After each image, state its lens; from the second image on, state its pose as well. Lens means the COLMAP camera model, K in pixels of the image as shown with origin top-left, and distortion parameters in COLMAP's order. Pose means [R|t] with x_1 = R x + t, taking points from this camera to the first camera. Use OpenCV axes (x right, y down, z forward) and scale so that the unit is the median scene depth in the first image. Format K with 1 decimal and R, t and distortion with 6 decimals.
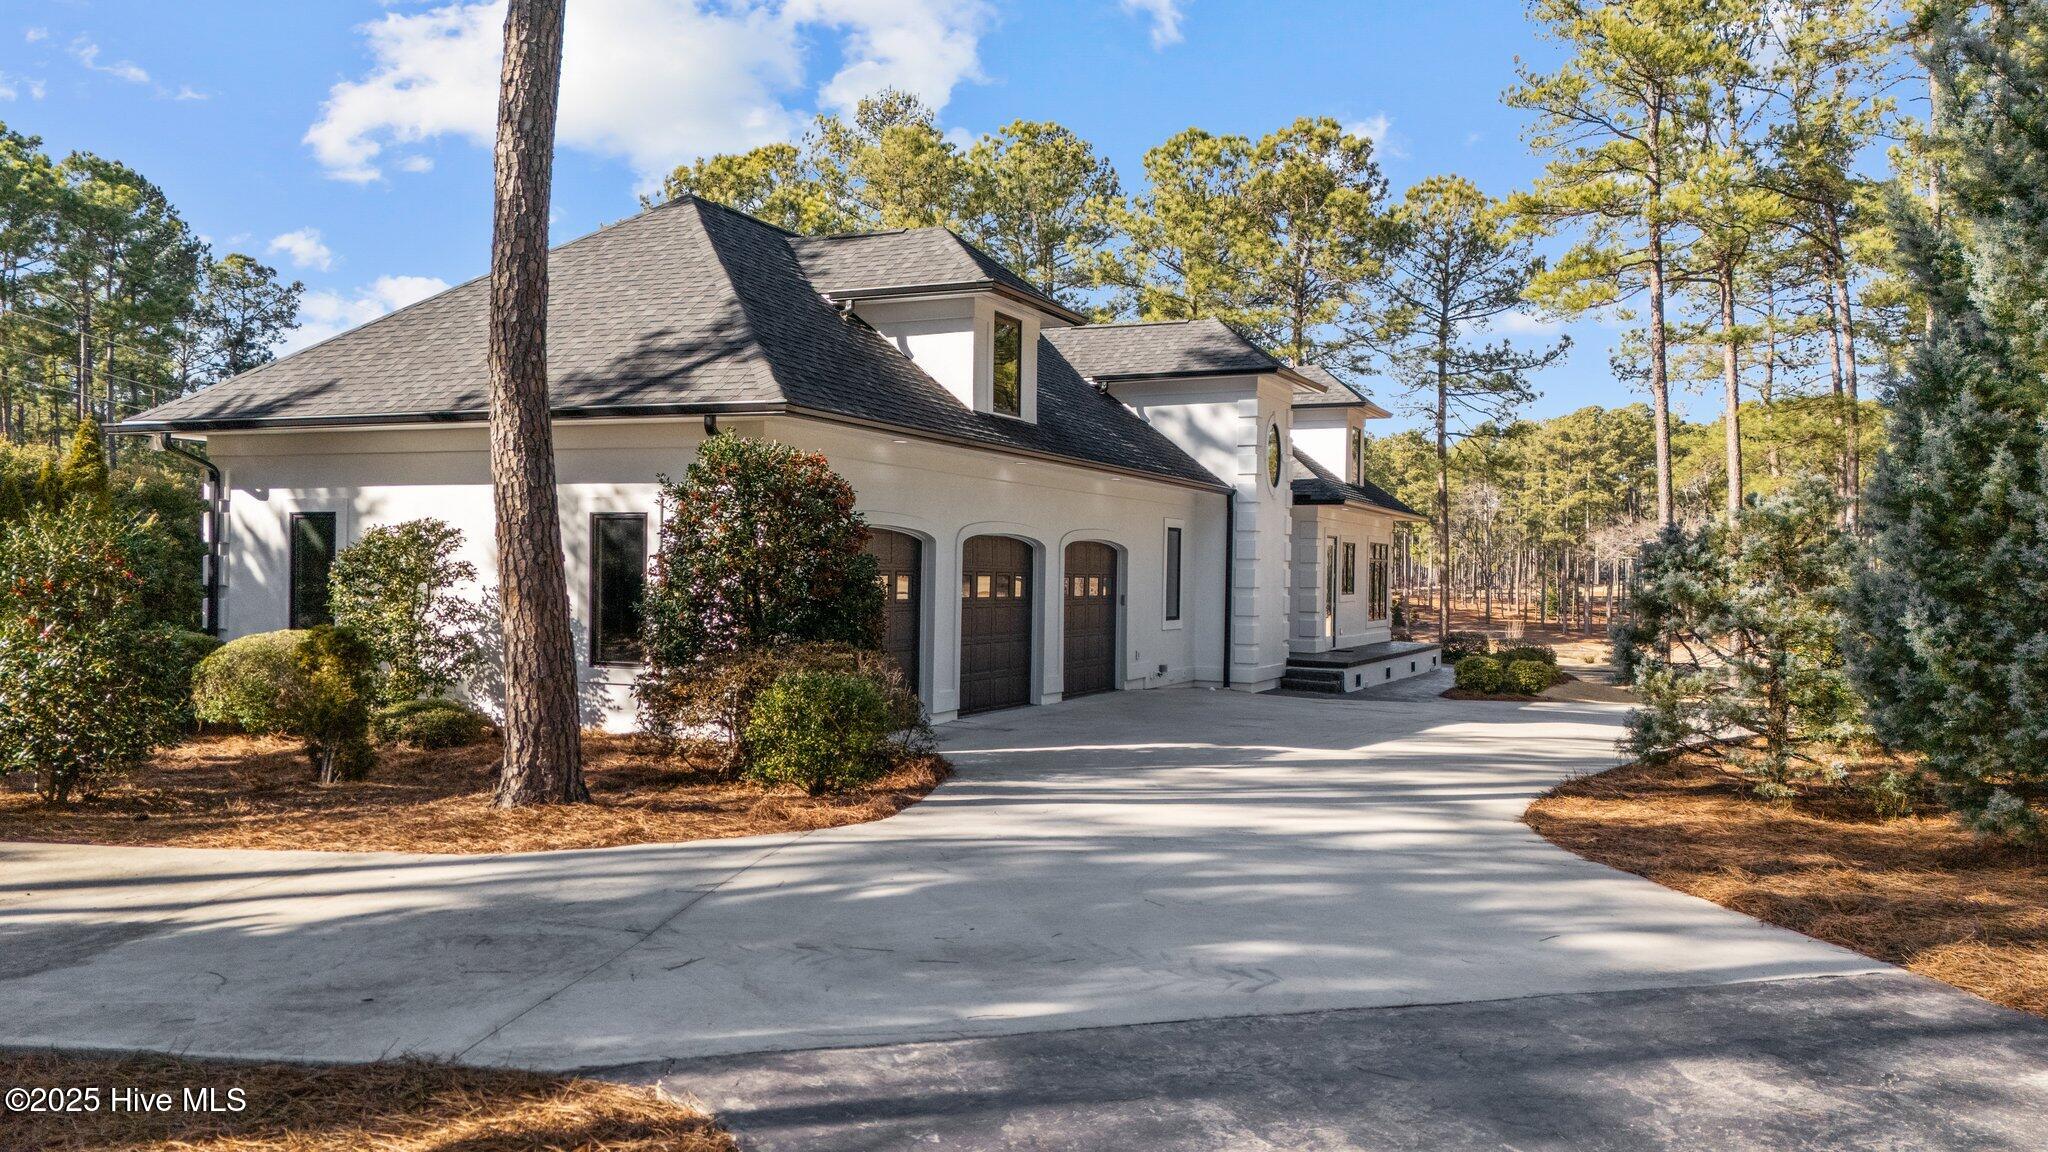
lens RADIAL K [[1580.2, 0, 1024.0], [0, 1580.2, 576.0], [0, 0, 1]] dist [0.046605, -0.026786]
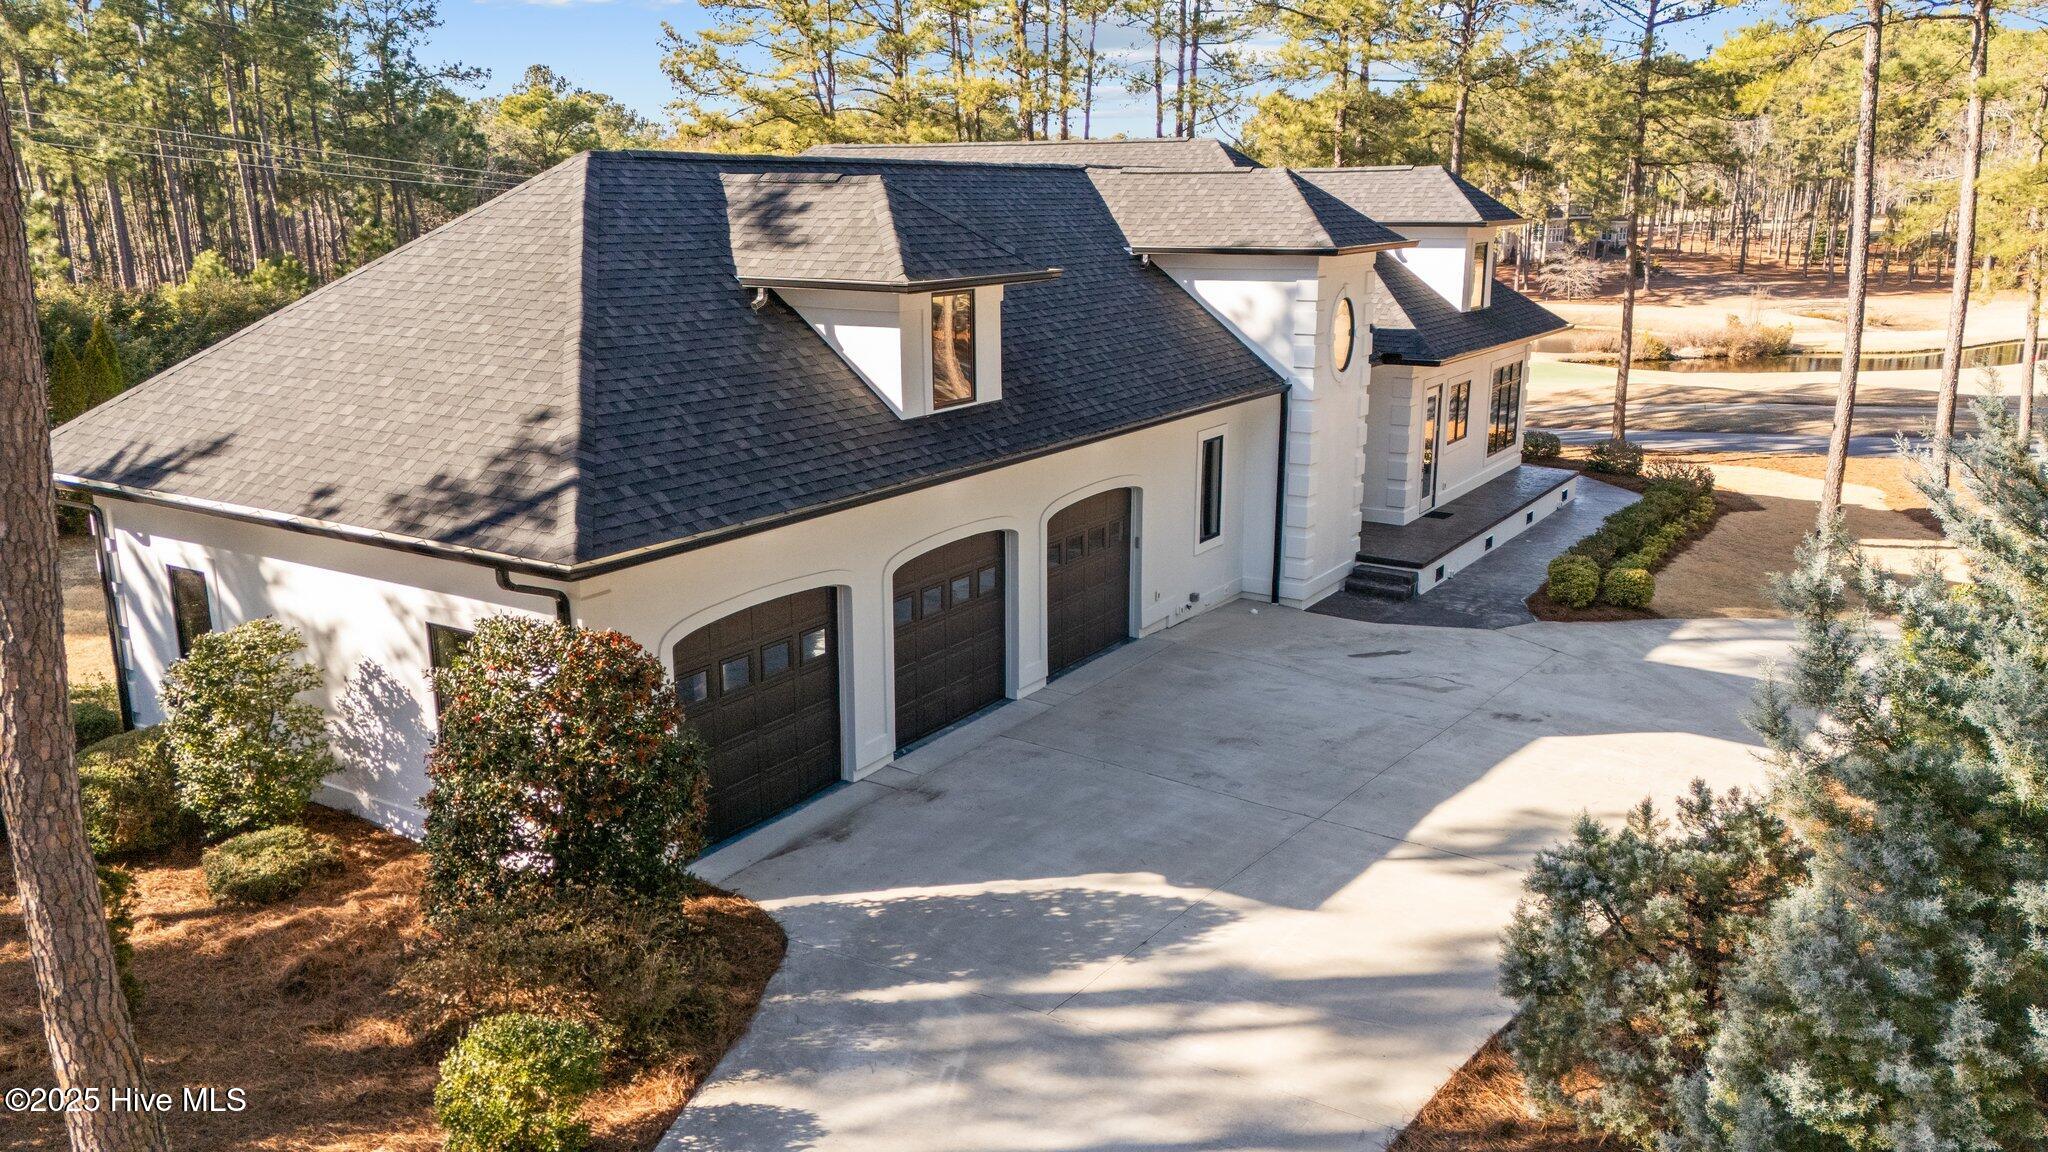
lens RADIAL K [[1580.2, 0, 1024.0], [0, 1580.2, 576.0], [0, 0, 1]] dist [0.046605, -0.026786]
pose [[0.989061, 0.017582, -0.146456, 0.118488], [0.018872, 0.969628, 0.243856, -0.168992], [0.146295, -0.243953, 0.958689, 0.112491]]
